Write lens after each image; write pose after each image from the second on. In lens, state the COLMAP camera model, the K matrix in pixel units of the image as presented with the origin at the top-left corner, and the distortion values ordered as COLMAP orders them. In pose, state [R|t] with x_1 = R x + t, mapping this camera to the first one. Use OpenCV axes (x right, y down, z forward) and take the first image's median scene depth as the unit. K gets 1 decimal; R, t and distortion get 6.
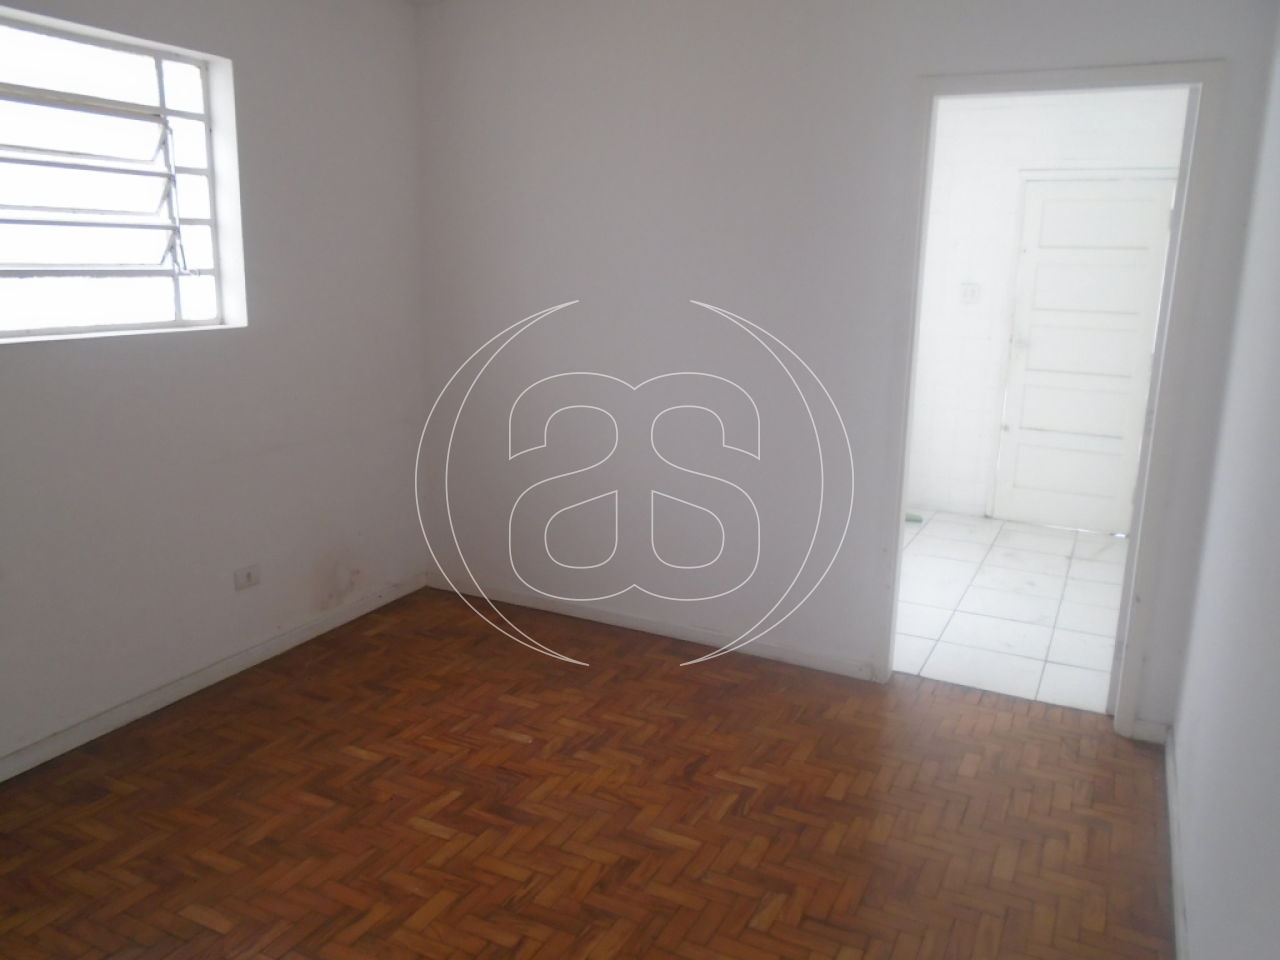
lens RADIAL K [[983.2, 0, 640.0], [0, 983.2, 480.0], [0, 0, 1]] dist [0.004902, 0.005919]
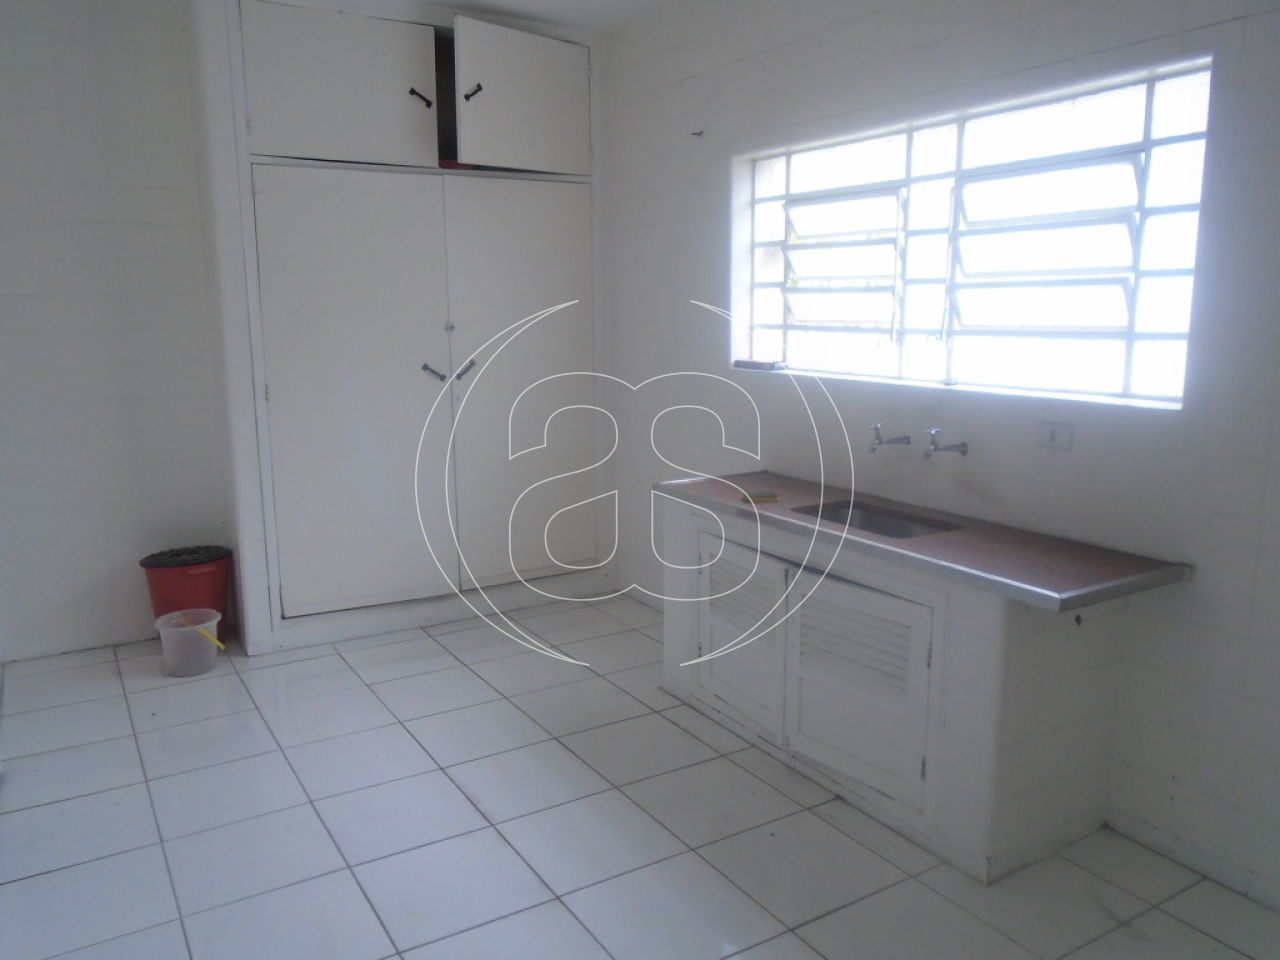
lens RADIAL K [[983.2, 0, 640.0], [0, 983.2, 480.0], [0, 0, 1]] dist [0.004902, 0.005919]
pose [[-0.559491, 0.128533, -0.818810, 0.492258], [-0.182362, 0.944604, 0.272887, -0.262730], [0.808526, 0.301997, -0.505058, 1.192587]]
